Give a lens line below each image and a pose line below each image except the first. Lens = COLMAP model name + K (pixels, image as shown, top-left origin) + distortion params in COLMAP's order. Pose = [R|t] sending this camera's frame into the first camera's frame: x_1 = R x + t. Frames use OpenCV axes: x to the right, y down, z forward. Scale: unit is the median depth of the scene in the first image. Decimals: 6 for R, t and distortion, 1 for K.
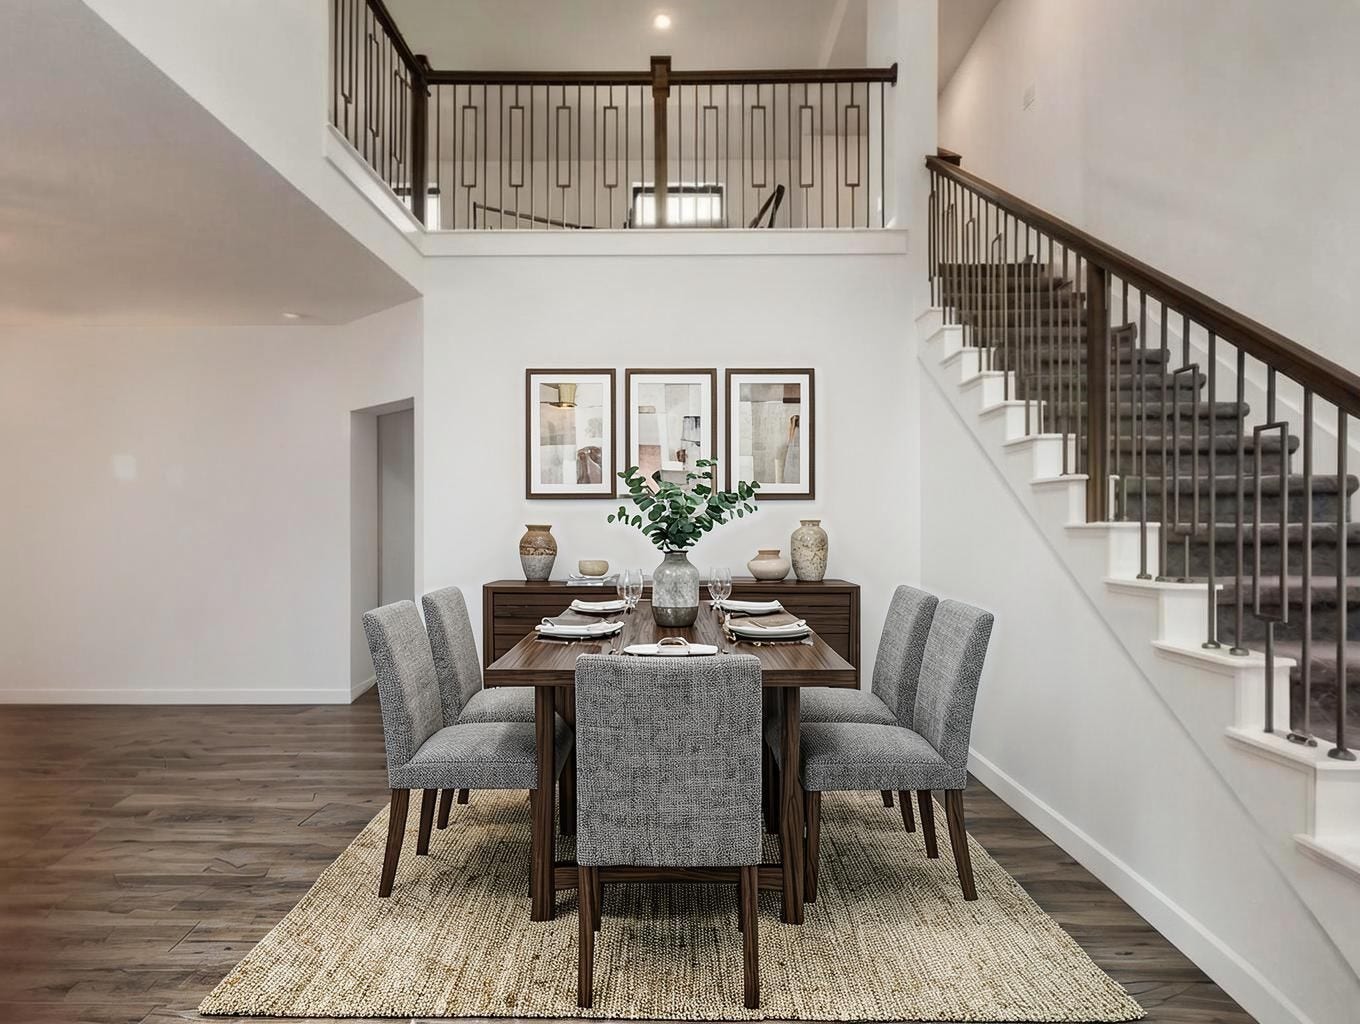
lens RADIAL K [[707.3, 0, 681.8], [0, 707.3, 534.1], [0, 0, 1]] dist [0.004857, 0.001854]
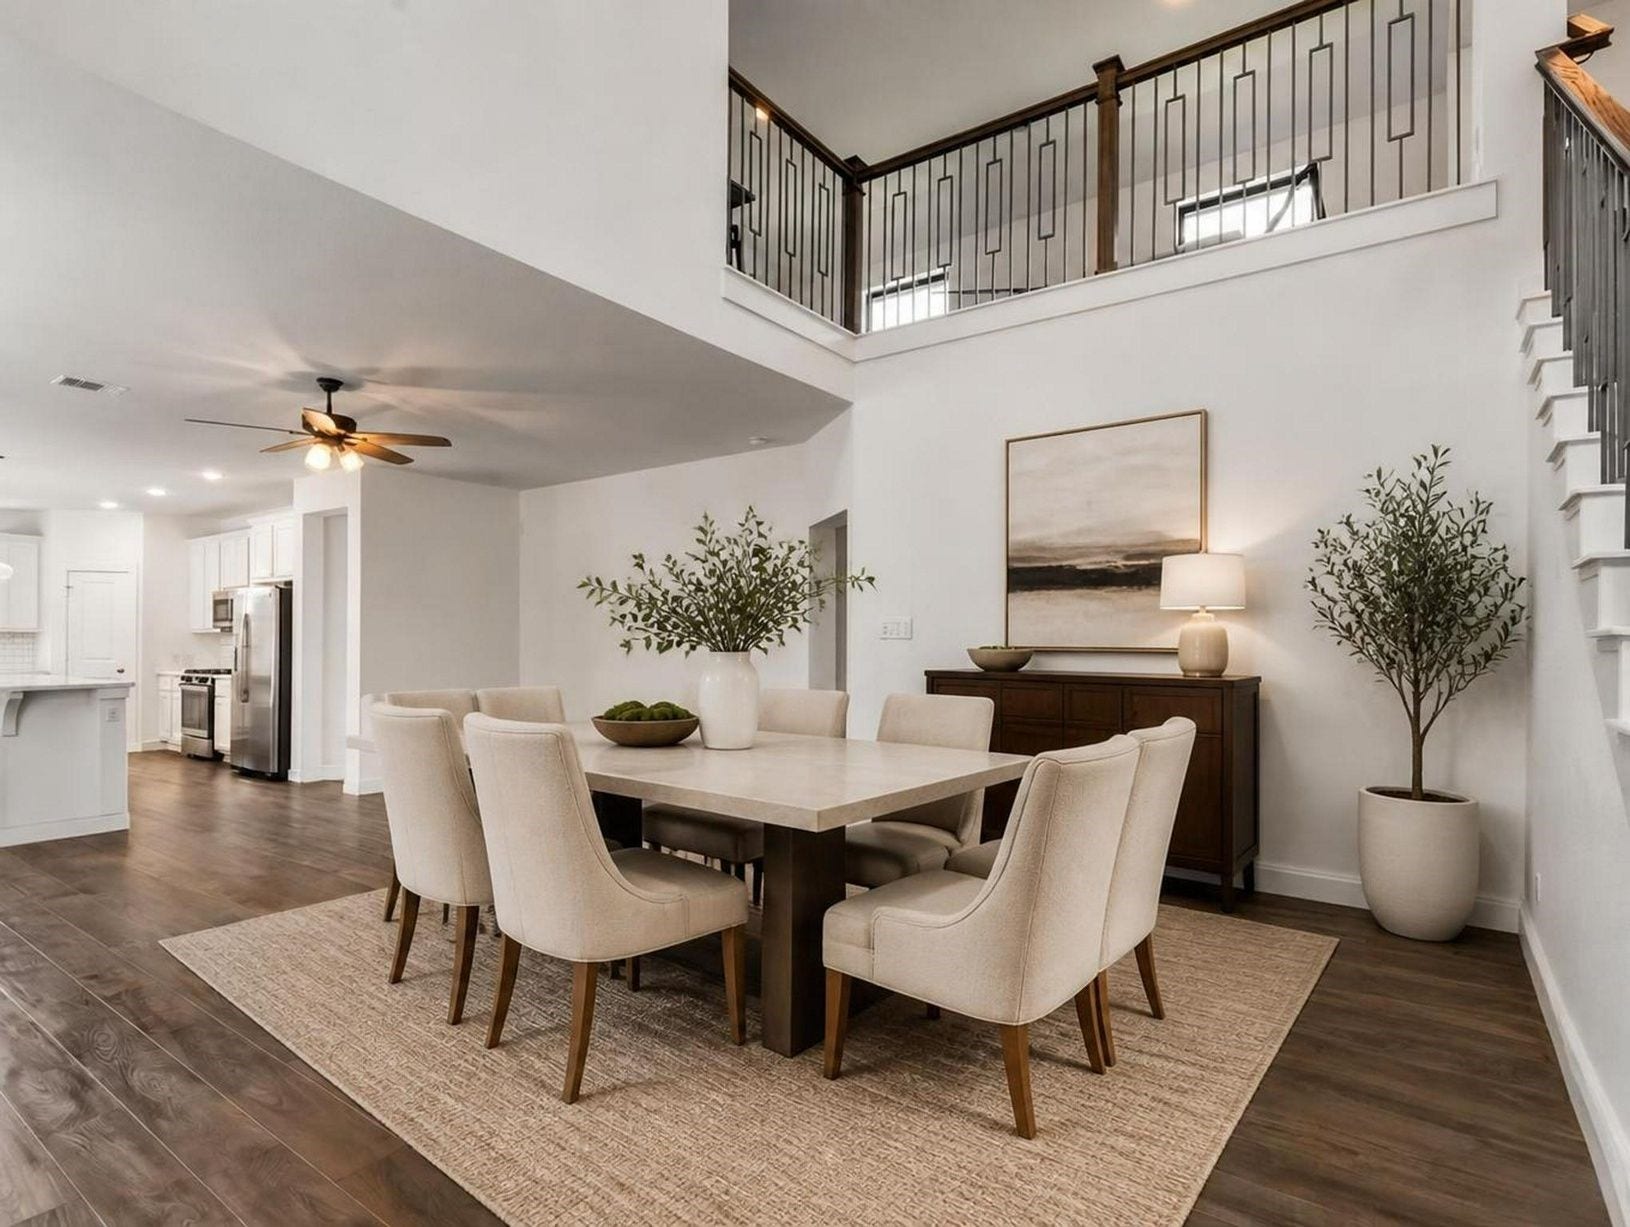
lens RADIAL K [[847.8, 0, 817.1], [0, 847.8, 640.0], [0, 0, 1]] dist [0.004857, 0.001854]
pose [[0.811565, 0.011722, -0.584145, 0.271334], [-0.010365, 0.999930, 0.005665, -0.022856], [0.584171, 0.001457, 0.811630, 0.034189]]
